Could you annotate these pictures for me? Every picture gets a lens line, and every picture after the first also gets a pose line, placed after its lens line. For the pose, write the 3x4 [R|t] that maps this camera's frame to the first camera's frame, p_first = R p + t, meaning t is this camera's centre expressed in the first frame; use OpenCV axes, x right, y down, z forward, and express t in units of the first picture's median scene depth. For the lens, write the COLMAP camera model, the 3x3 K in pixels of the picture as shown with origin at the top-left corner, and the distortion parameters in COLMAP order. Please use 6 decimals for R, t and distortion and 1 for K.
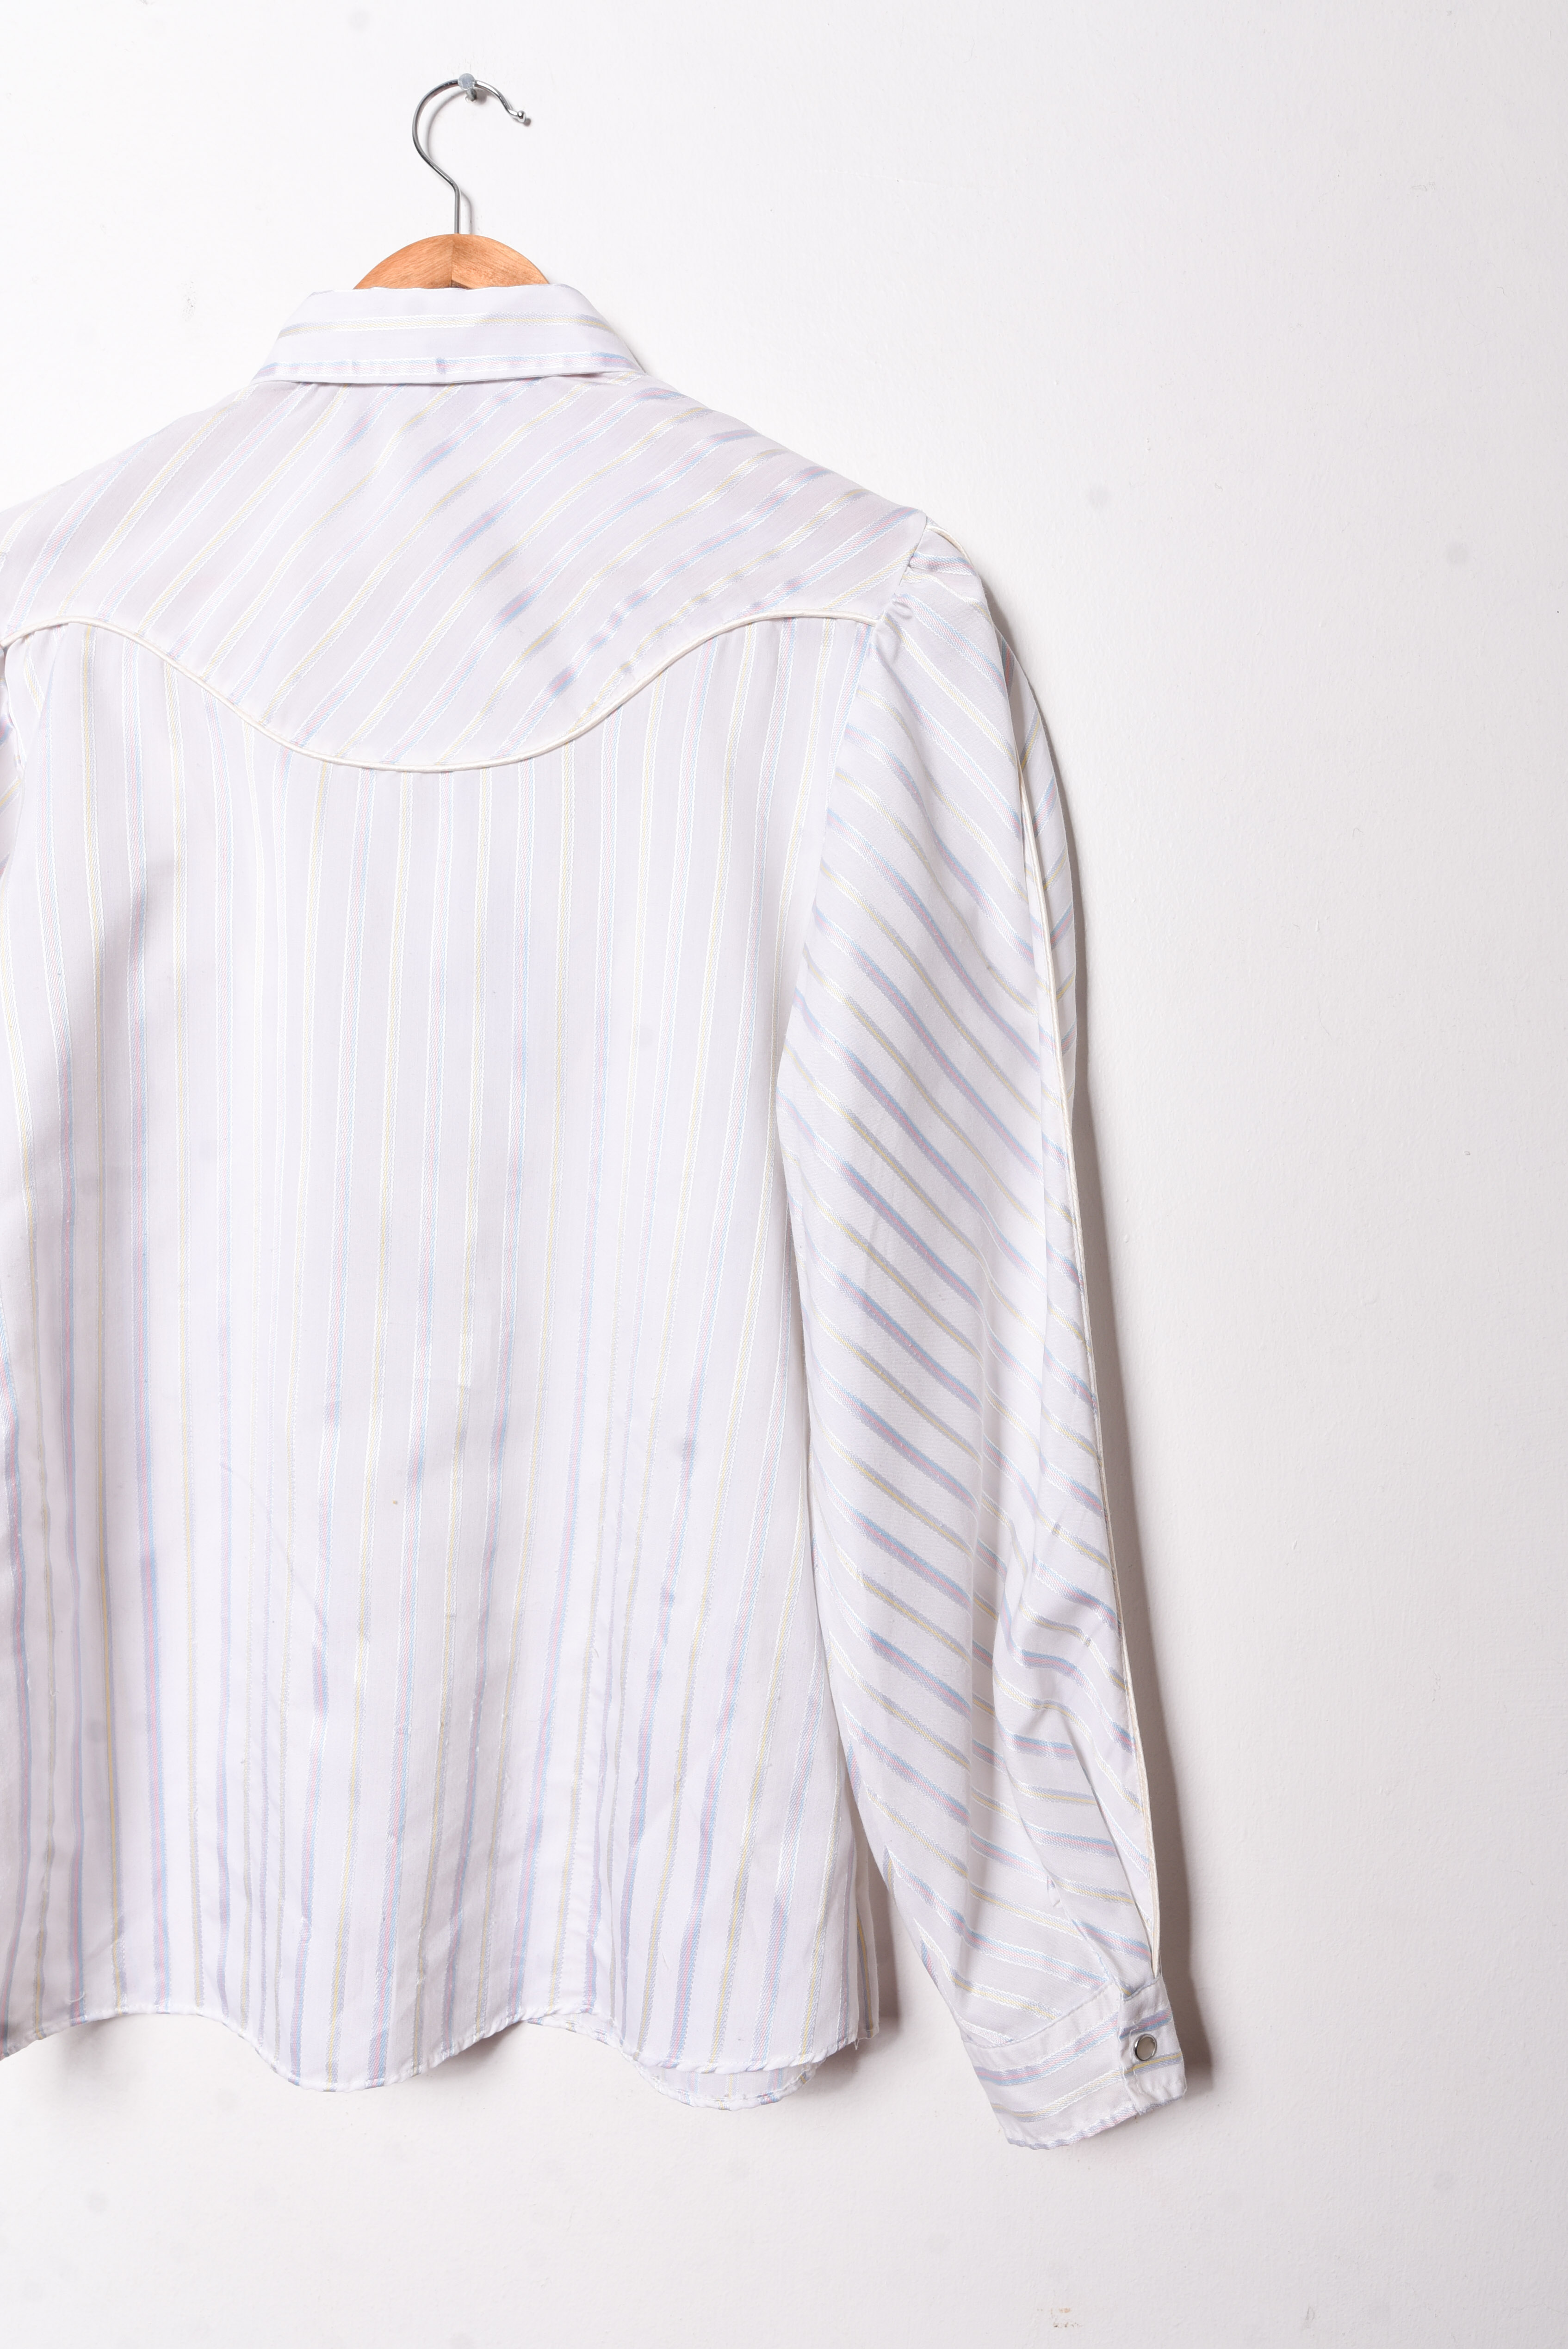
lens RADIAL K [[1527.2, 0, 786.3], [0, 1527.2, 1106.4], [0, 0, 1]] dist [-0.003012, 0.002108]
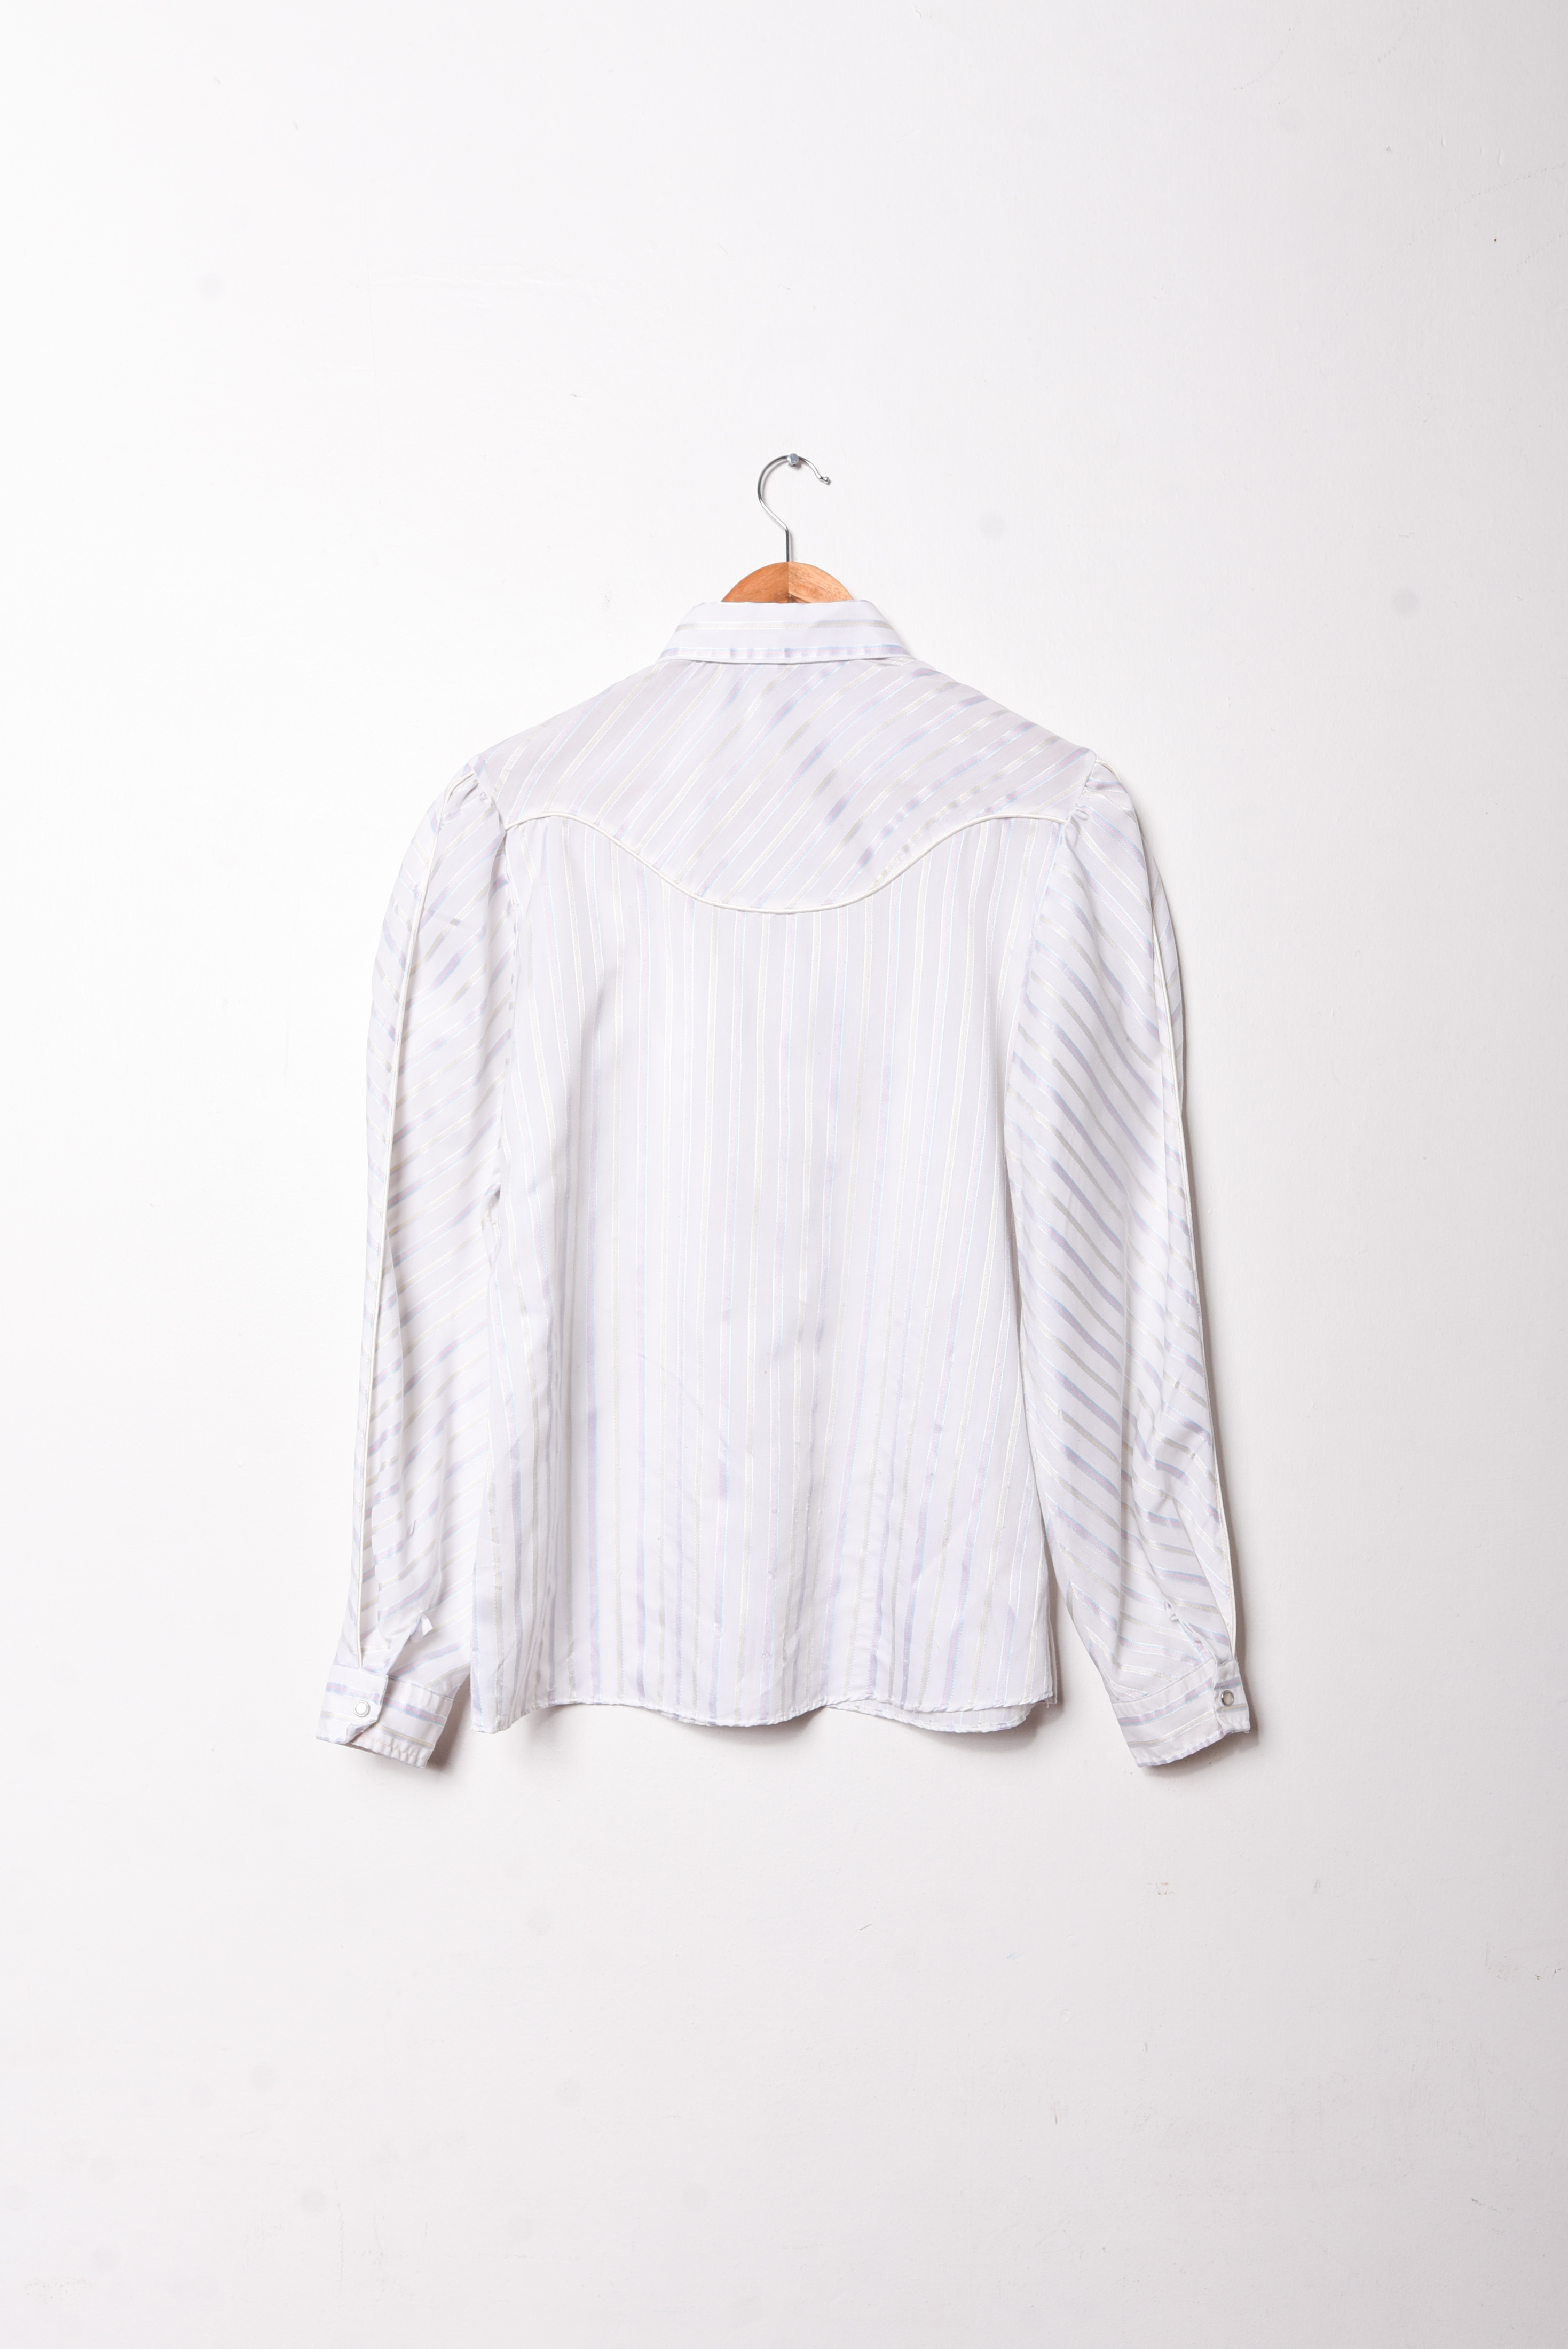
lens RADIAL K [[1452.6, 0, 784.0], [0, 1452.6, 1174.5], [0, 0, 1]] dist [0.001395, 0.000220]
pose [[0.999543, 0.002530, 0.030111, -0.277055], [-0.003316, 0.999654, 0.026103, 0.011295], [-0.030035, -0.026191, 0.999206, -0.510327]]
